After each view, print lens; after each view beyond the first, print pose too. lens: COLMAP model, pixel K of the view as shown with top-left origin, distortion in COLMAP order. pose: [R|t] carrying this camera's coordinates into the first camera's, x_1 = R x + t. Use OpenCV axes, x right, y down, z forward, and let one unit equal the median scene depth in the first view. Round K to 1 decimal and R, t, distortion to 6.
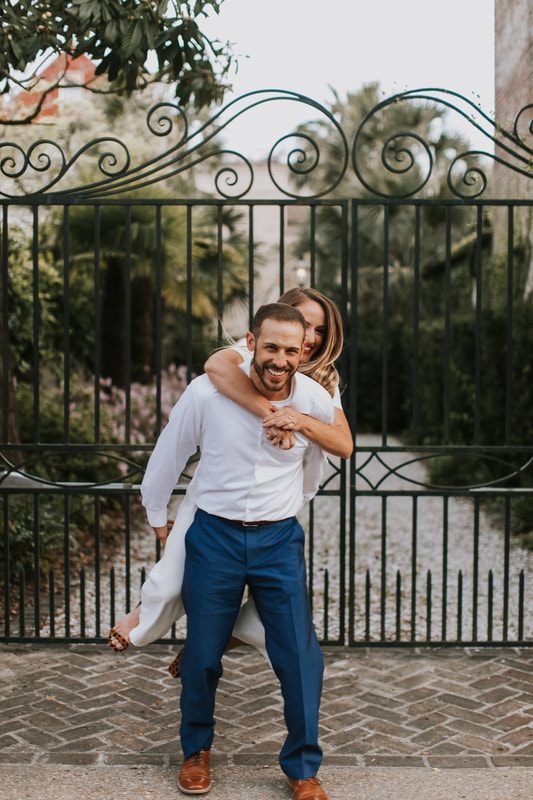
lens RADIAL K [[1299.9, 0, 242.1], [0, 1299.9, 399.4], [0, 0, 1]] dist [-0.007346, -0.168576]
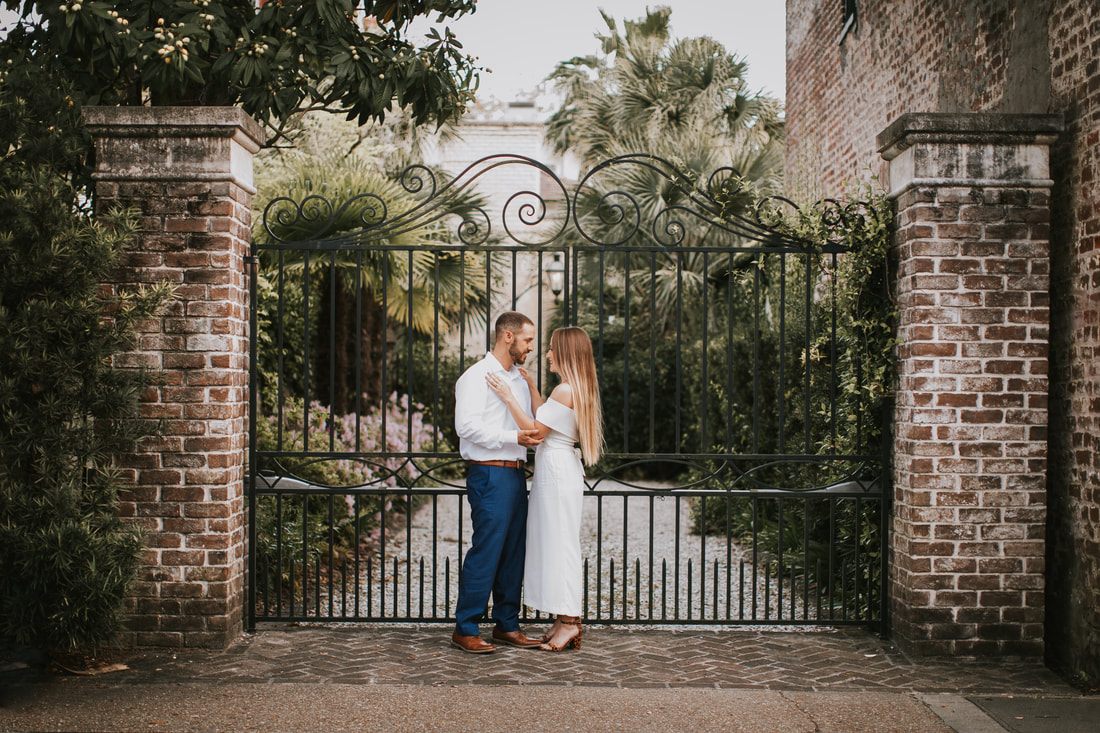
lens RADIAL K [[2917.1, 0, 550.0], [0, 2917.1, 366.5], [0, 0, 1]] dist [0.017231, -0.120224]
pose [[0.999716, 0.003037, 0.023647, 0.000375], [-0.002040, 0.999112, -0.042080, 0.042198], [-0.023753, 0.042020, 0.998834, -1.025014]]
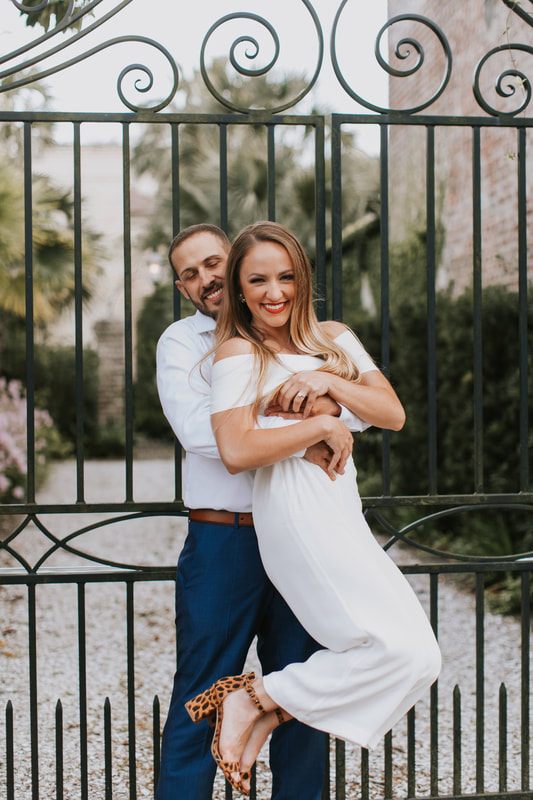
lens RADIAL K [[1299.9, 0, 242.1], [0, 1299.9, 399.4], [0, 0, 1]] dist [-0.007346, -0.168576]
pose [[0.988903, -0.017777, 0.147494, -0.033875], [0.019412, 0.999765, -0.009650, -0.004975], [-0.147287, 0.012406, 0.989016, 0.226931]]
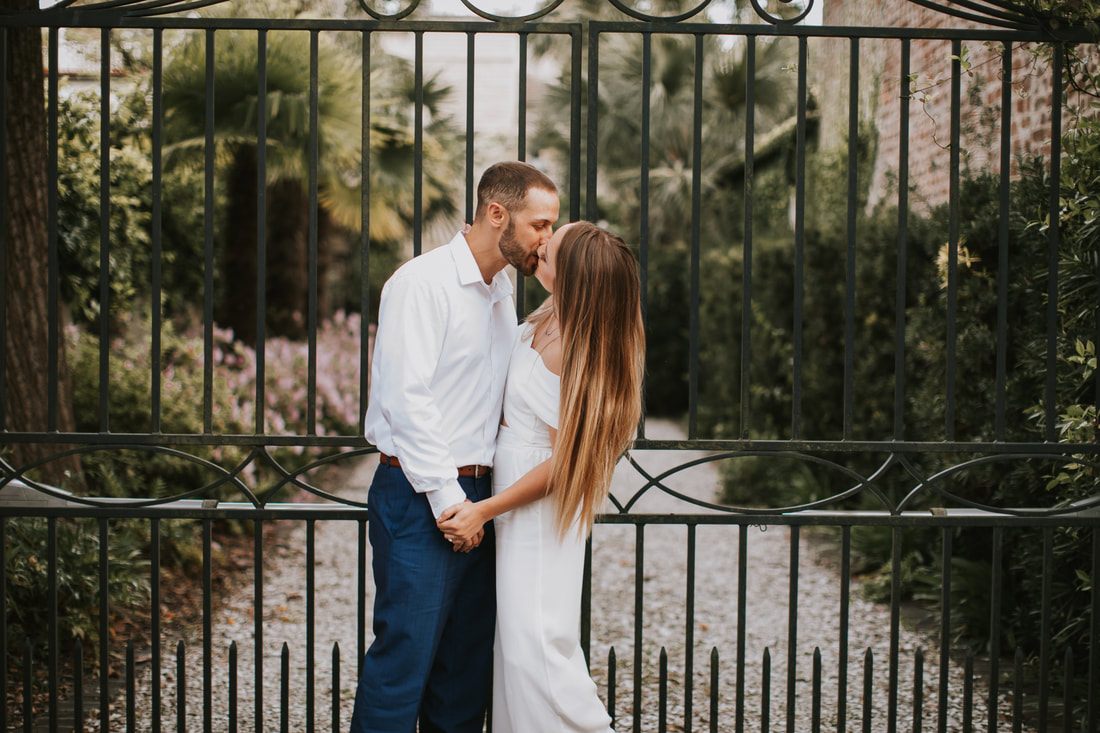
lens RADIAL K [[1773.3, 0, 550.0], [0, 1773.3, 366.5], [0, 0, 1]] dist [-0.024709, -0.043121]
pose [[0.999112, 0.006559, 0.041621, 0.020972], [-0.006505, 0.999978, -0.001420, 0.002399], [-0.041630, 0.001148, 0.999132, 0.118010]]
